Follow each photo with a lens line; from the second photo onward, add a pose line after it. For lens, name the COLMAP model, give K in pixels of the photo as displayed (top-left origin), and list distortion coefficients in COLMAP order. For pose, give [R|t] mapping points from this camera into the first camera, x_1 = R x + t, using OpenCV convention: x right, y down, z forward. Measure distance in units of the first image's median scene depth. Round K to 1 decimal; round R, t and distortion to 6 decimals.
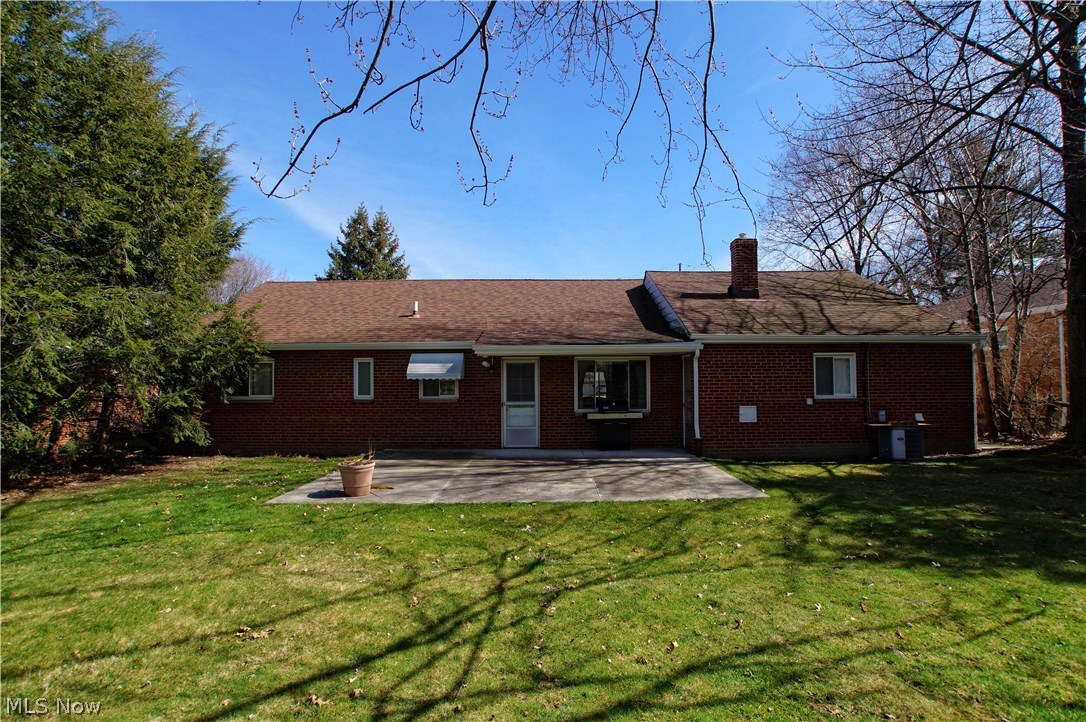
lens RADIAL K [[526.6, 0, 542.4], [0, 526.6, 363.5], [0, 0, 1]] dist [-0.040450, -0.000317]
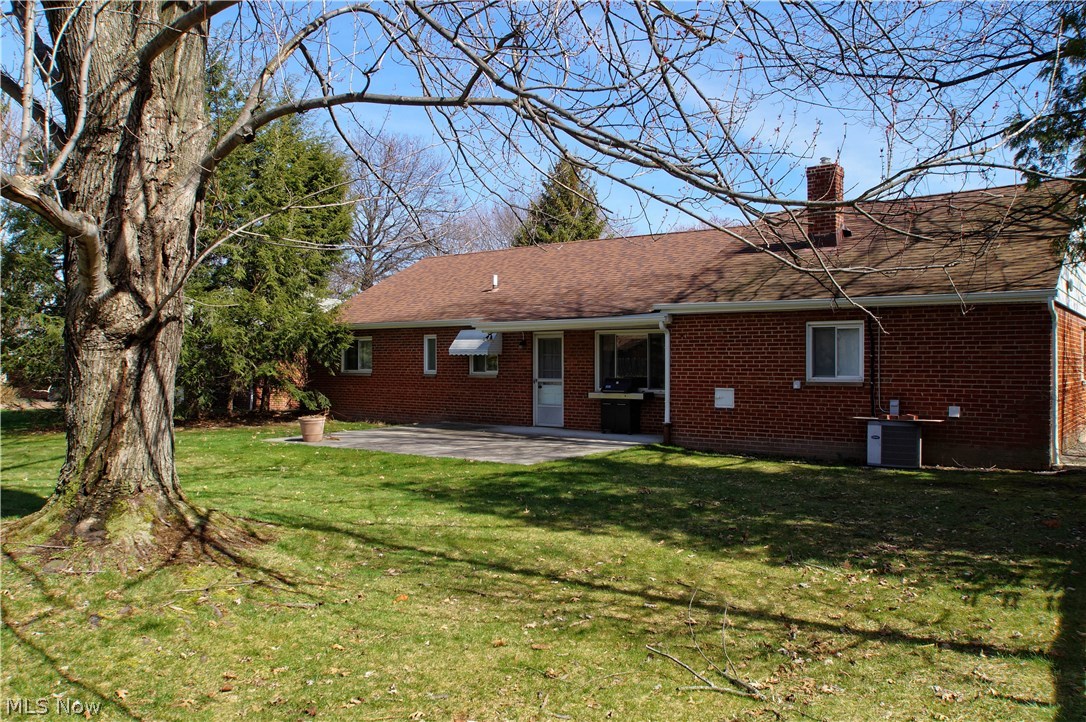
lens RADIAL K [[834.4, 0, 543.7], [0, 834.4, 358.7], [0, 0, 1]] dist [0.006028, 0.000653]
pose [[0.793403, 0.005039, -0.608676, 0.883579], [0.015279, 0.999486, 0.028190, -0.006548], [0.608505, -0.031666, 0.792918, -0.201799]]
